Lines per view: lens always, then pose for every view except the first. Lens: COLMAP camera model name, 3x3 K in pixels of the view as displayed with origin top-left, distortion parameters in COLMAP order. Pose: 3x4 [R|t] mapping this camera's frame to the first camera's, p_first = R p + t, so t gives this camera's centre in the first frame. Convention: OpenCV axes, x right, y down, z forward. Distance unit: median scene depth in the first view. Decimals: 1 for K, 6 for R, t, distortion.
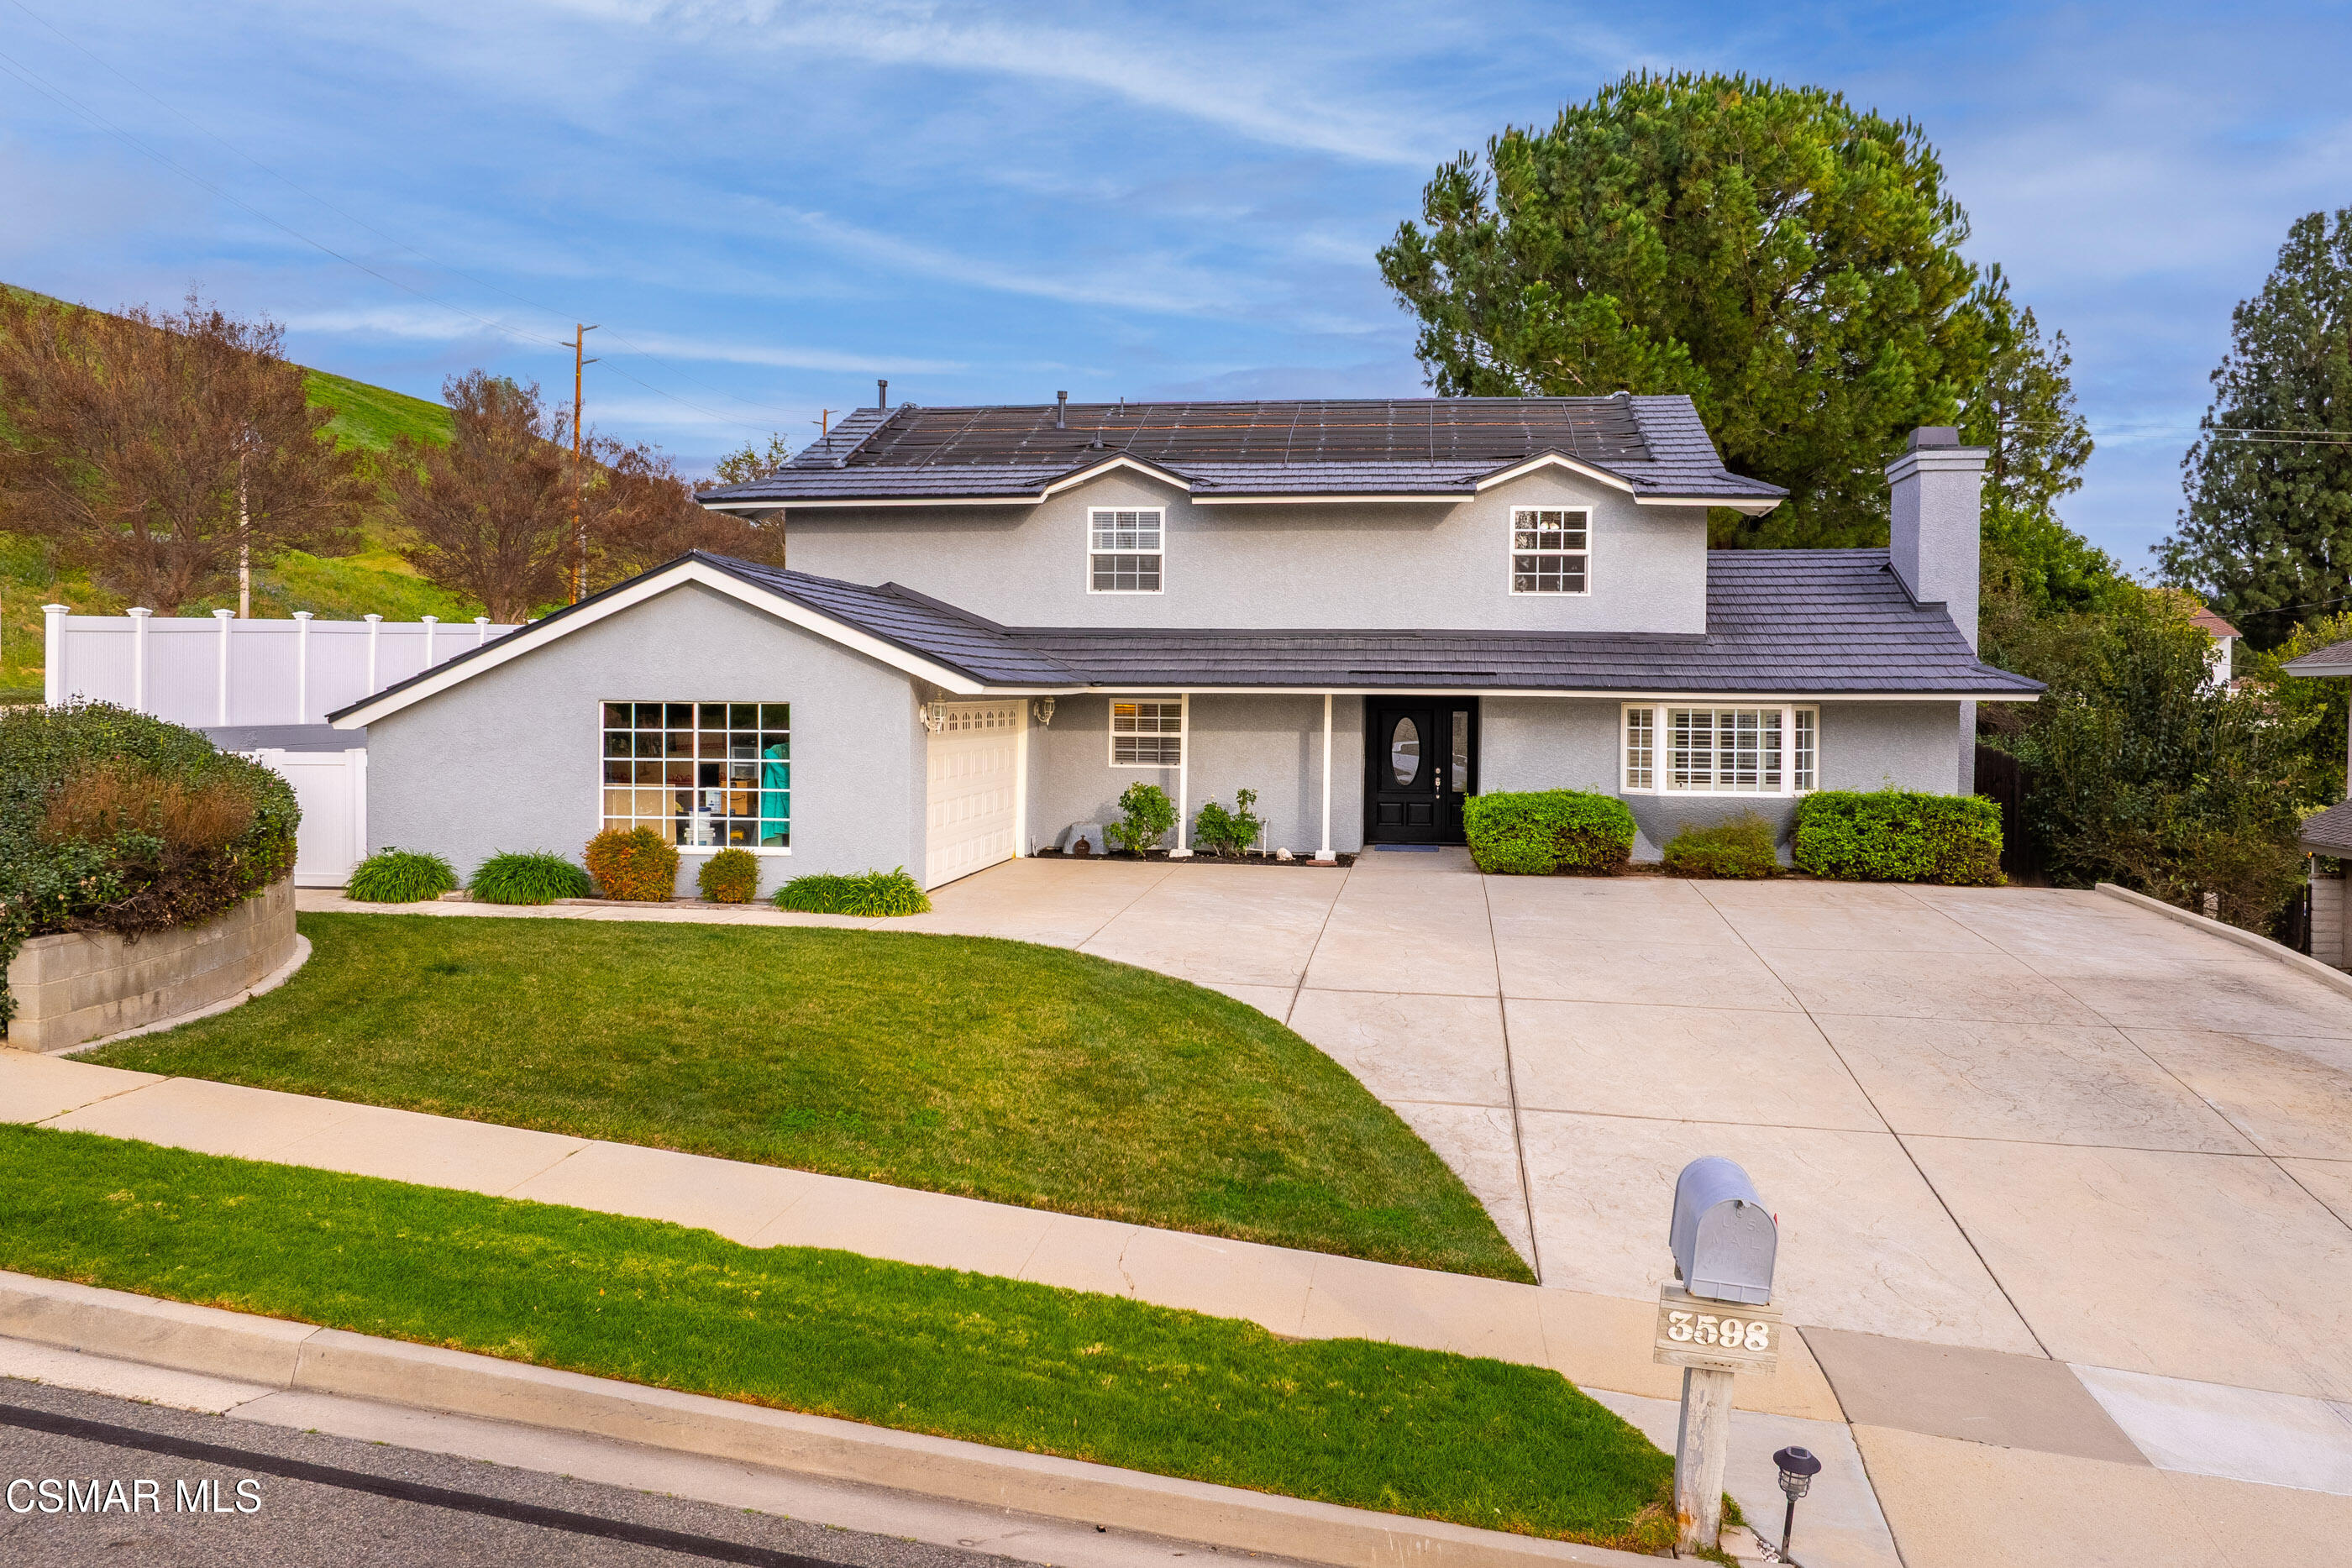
lens RADIAL K [[1828.8, 0, 1211.0], [0, 1828.8, 731.8], [0, 0, 1]] dist [-0.037116, -0.011382]
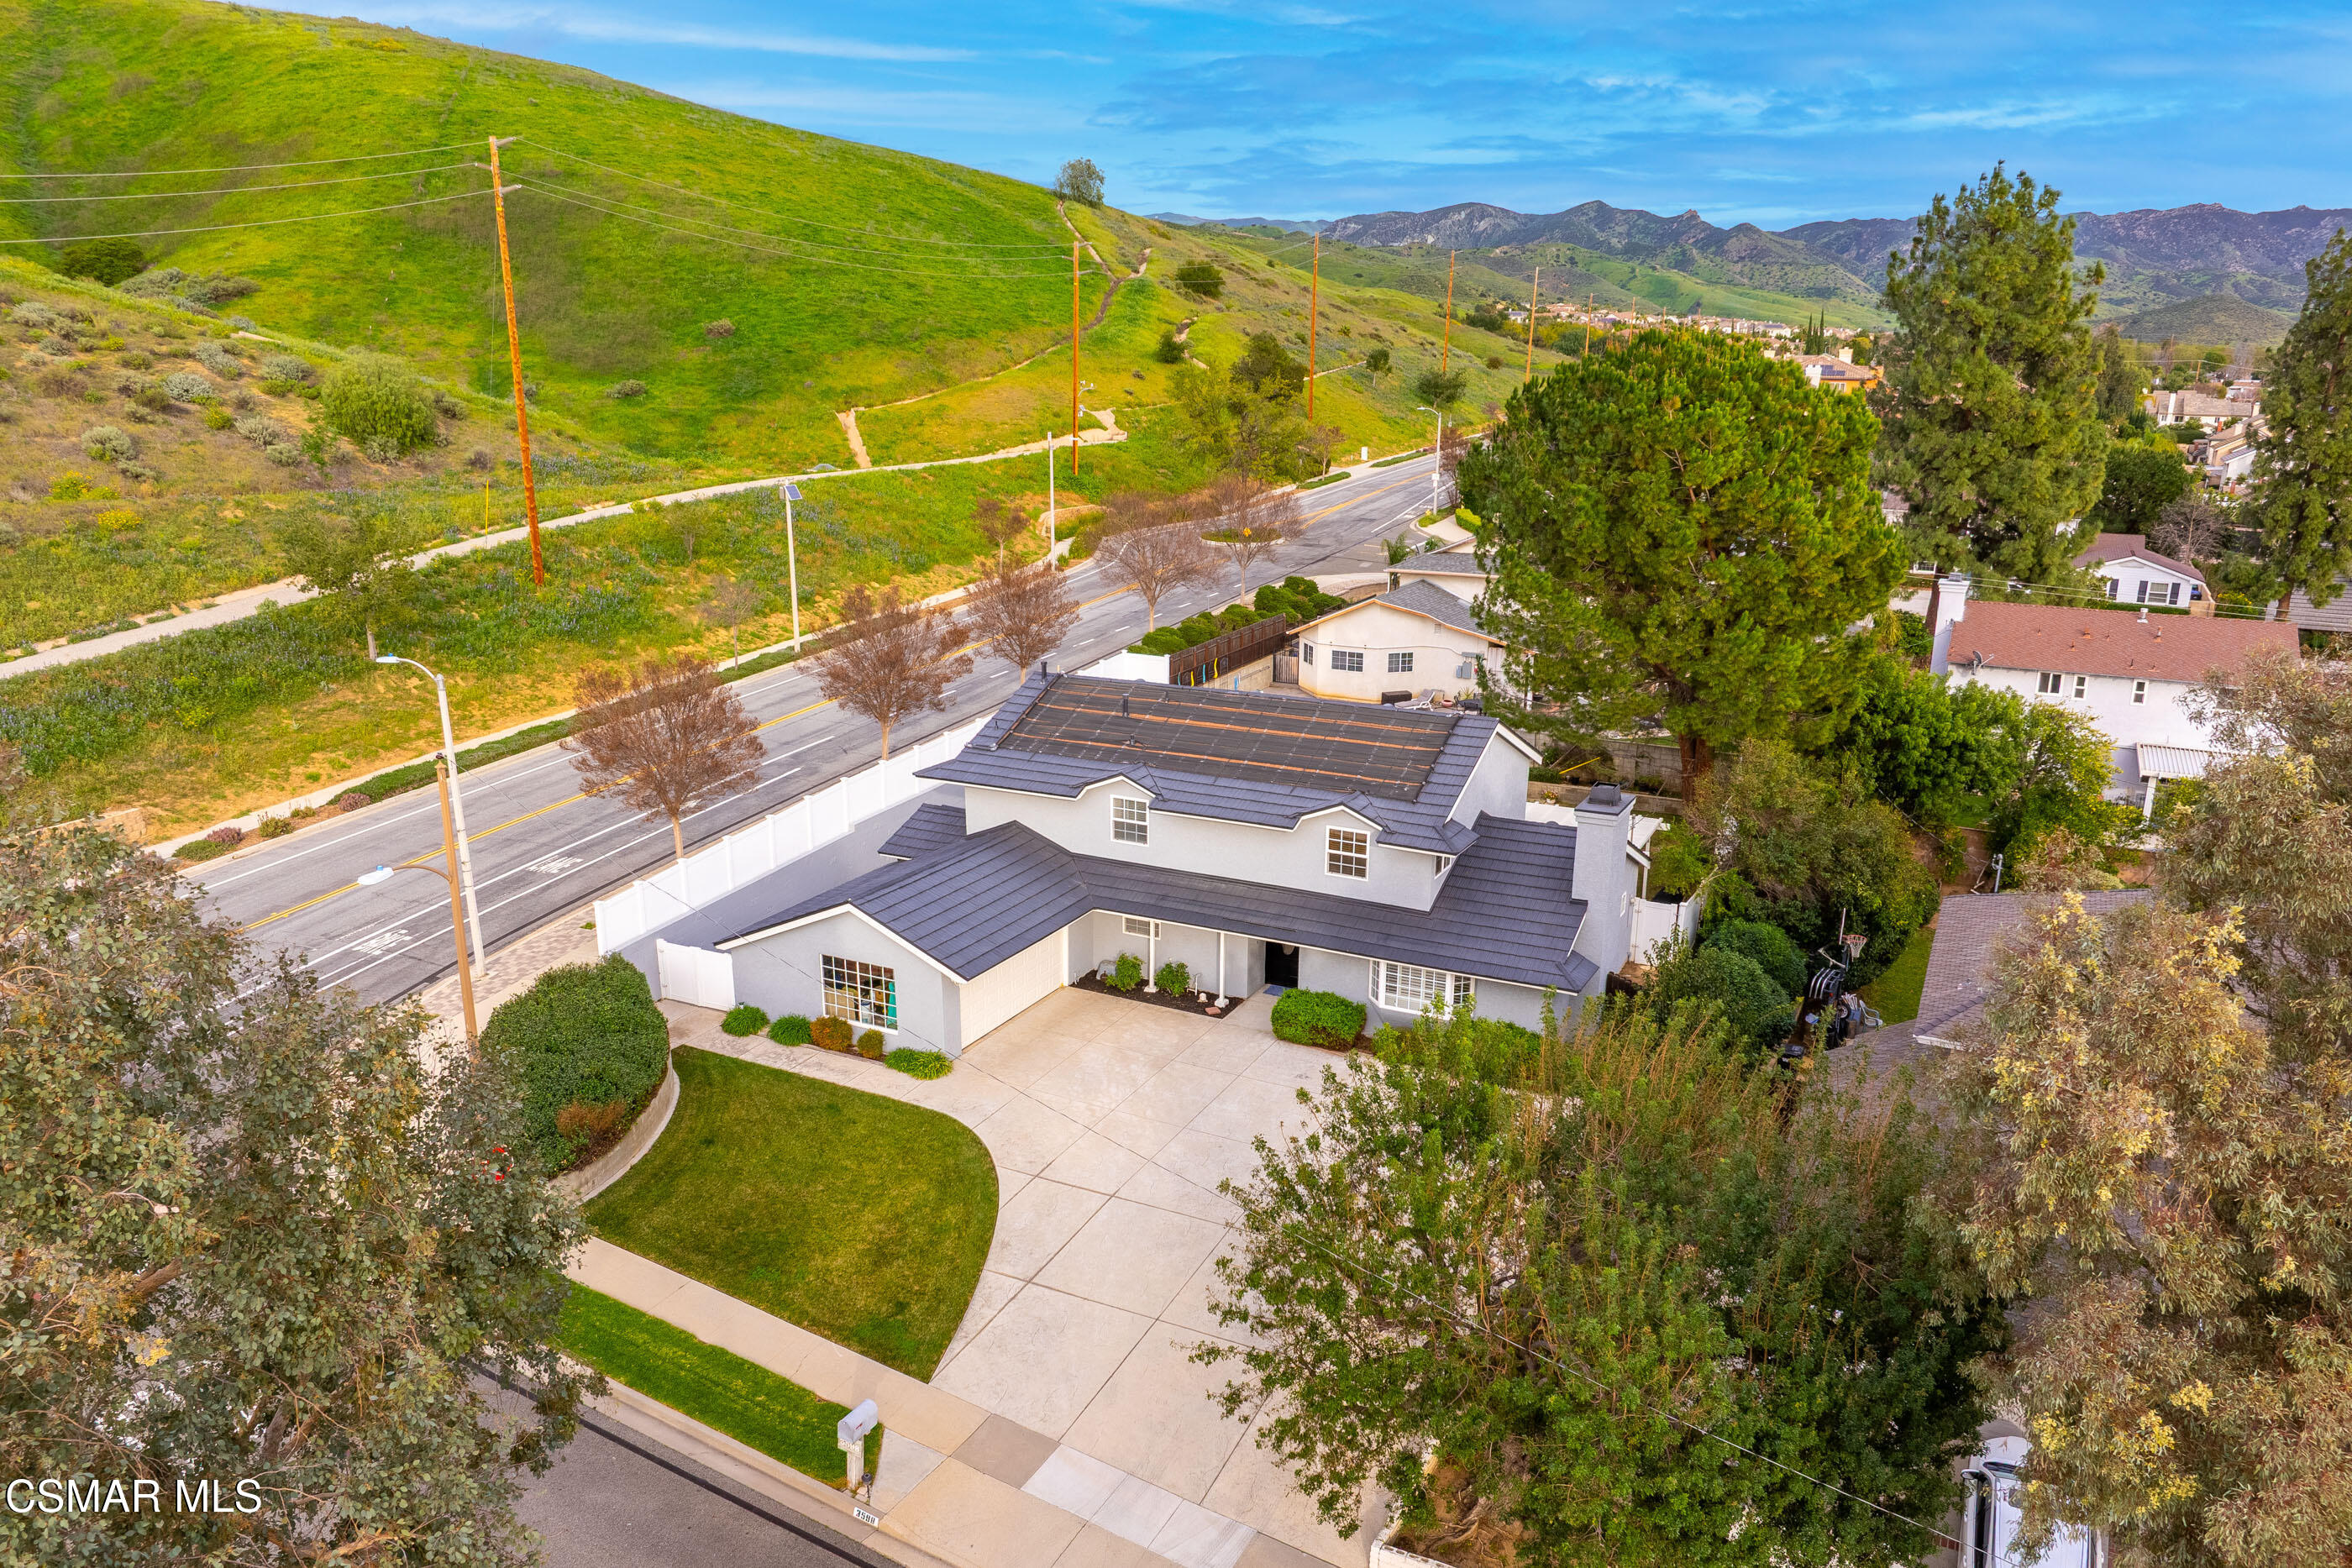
lens RADIAL K [[1664.8, 0, 1201.3], [0, 1664.8, 838.3], [0, 0, 1]] dist [-0.030530, -0.020197]
pose [[0.943598, 0.094500, -0.317320, 0.583413], [-0.007058, 0.963926, 0.266076, -0.559483], [0.331017, -0.248830, 0.910226, -0.507981]]
